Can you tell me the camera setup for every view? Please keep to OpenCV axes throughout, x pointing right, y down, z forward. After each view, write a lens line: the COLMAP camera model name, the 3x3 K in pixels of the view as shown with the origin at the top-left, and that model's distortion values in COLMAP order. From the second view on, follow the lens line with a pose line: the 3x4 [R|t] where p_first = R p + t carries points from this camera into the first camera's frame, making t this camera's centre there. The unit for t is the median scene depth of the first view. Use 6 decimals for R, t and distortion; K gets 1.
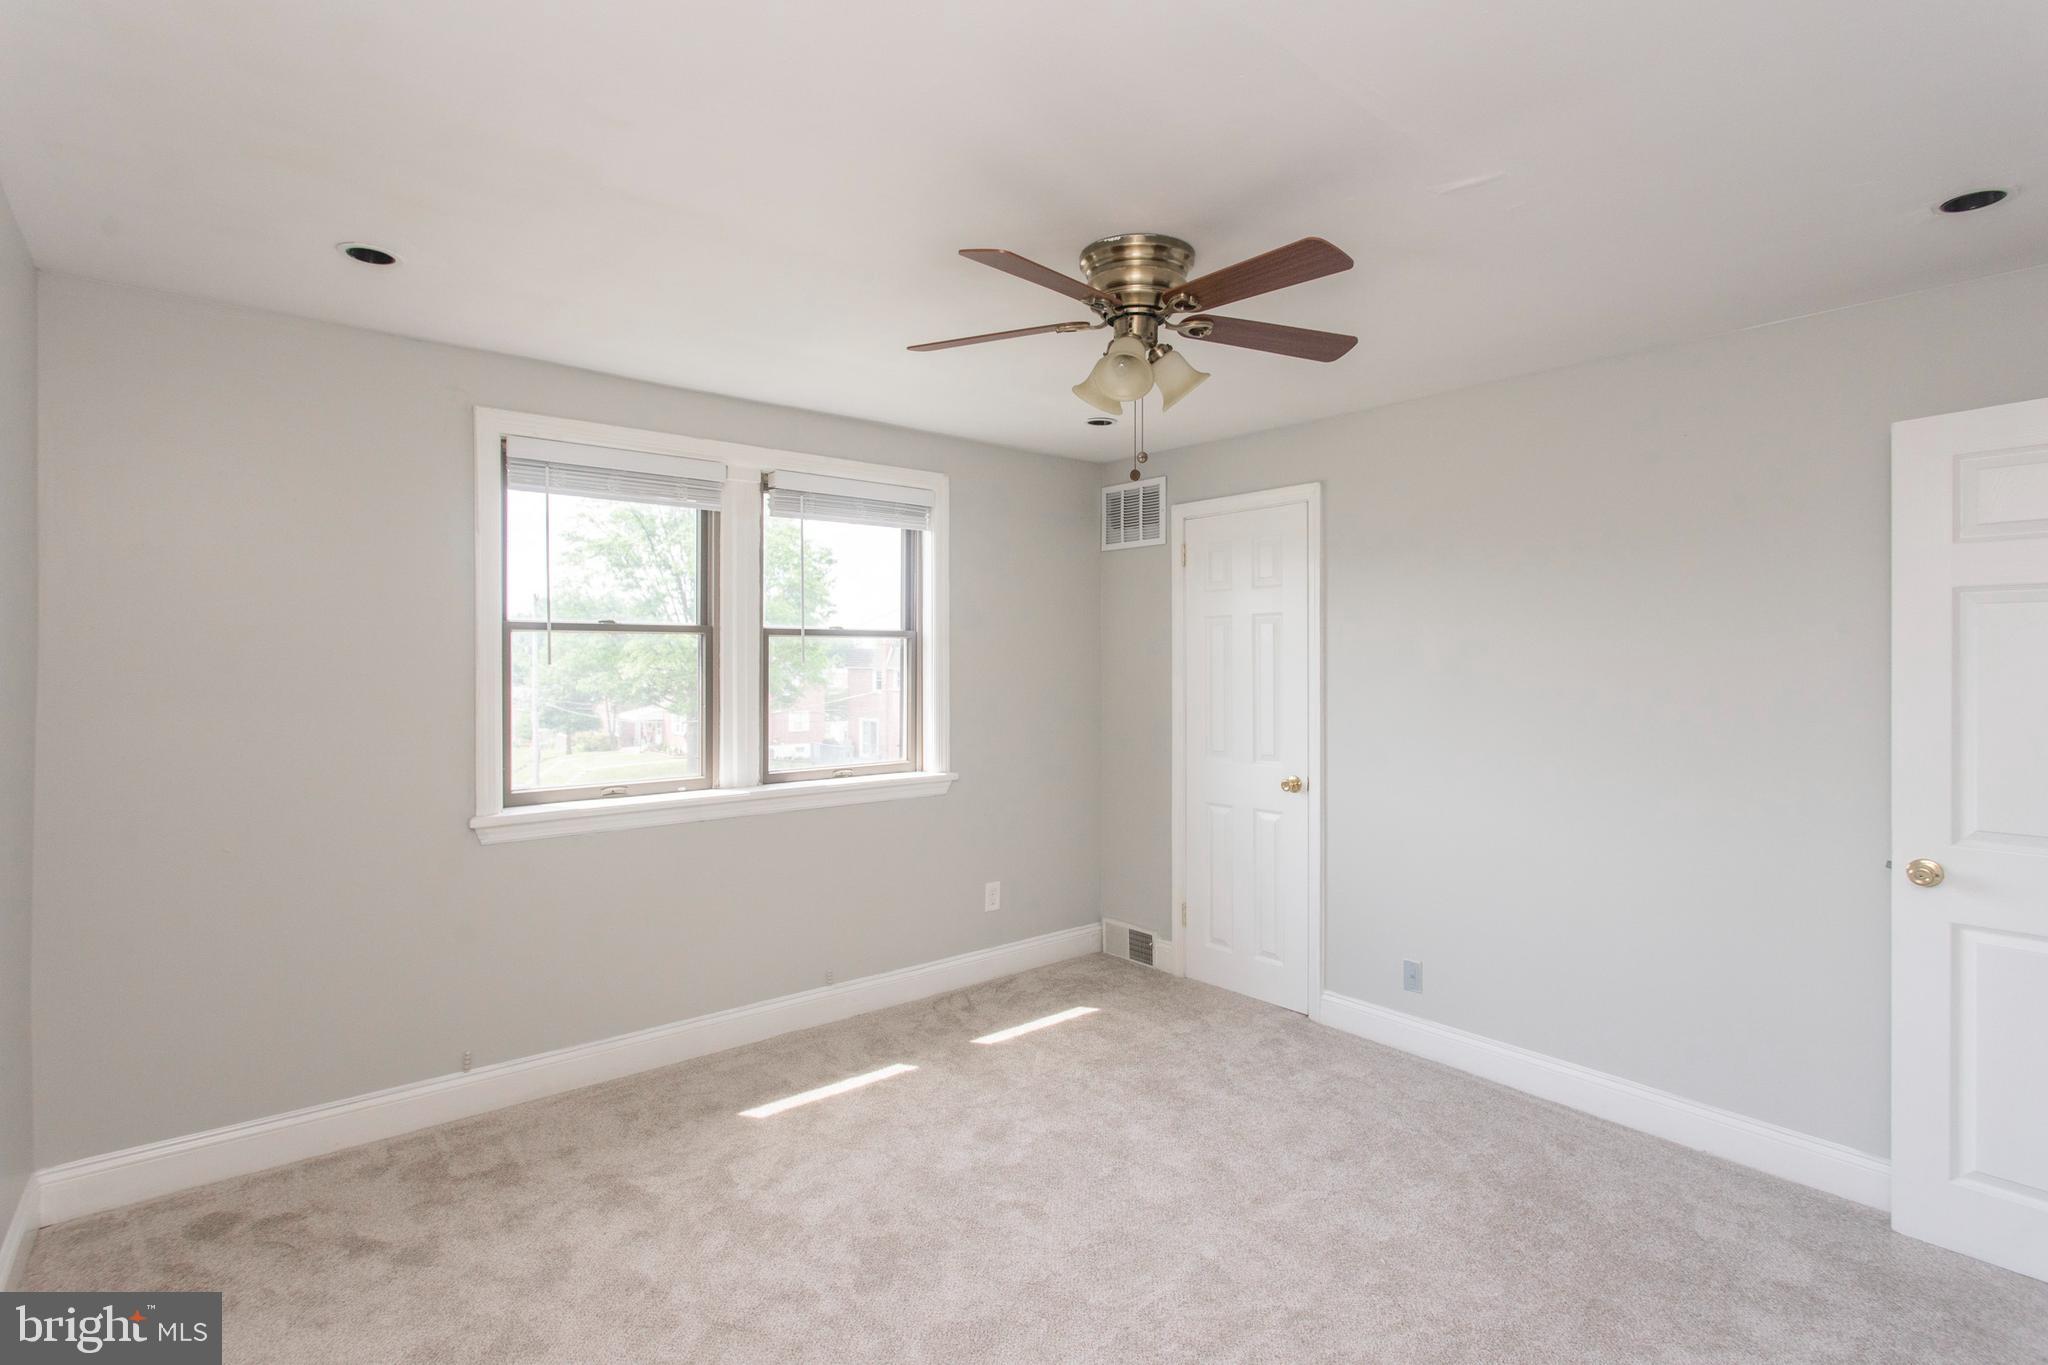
lens RADIAL K [[1000.4, 0, 1027.6], [0, 1000.4, 669.5], [0, 0, 1]] dist [0.001742, 0.000661]
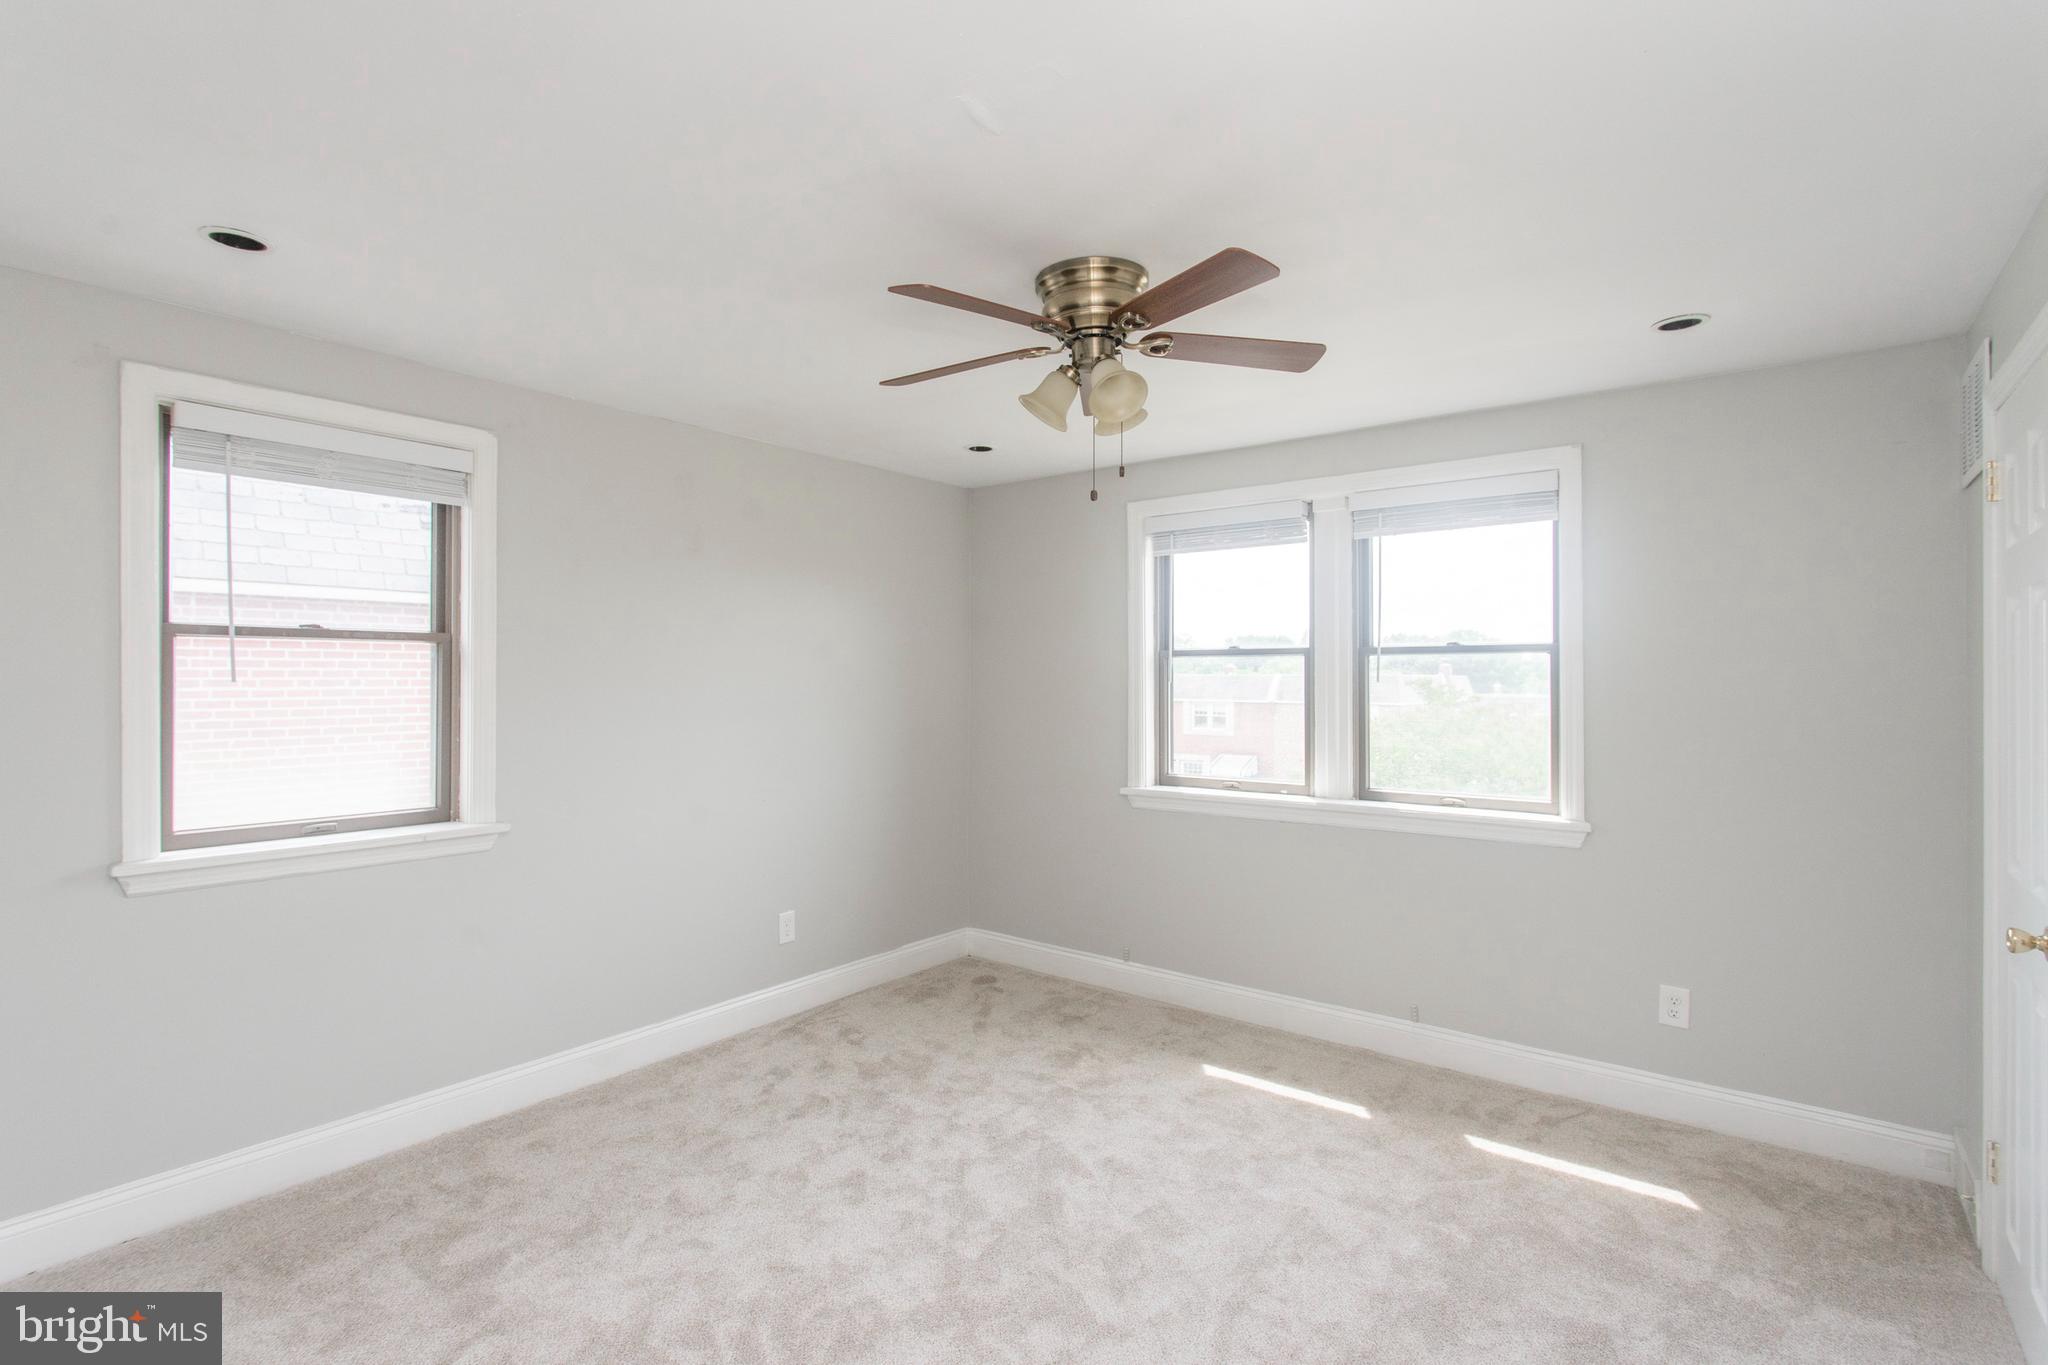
lens RADIAL K [[991.5, 0, 1015.1], [0, 991.5, 685.4], [0, 0, 1]] dist [0.001749, 0.000734]
pose [[0.183630, 0.005819, -0.982978, 0.727071], [-0.006716, 0.999967, 0.004665, -0.005971], [0.982973, 0.005745, 0.183663, 0.502119]]
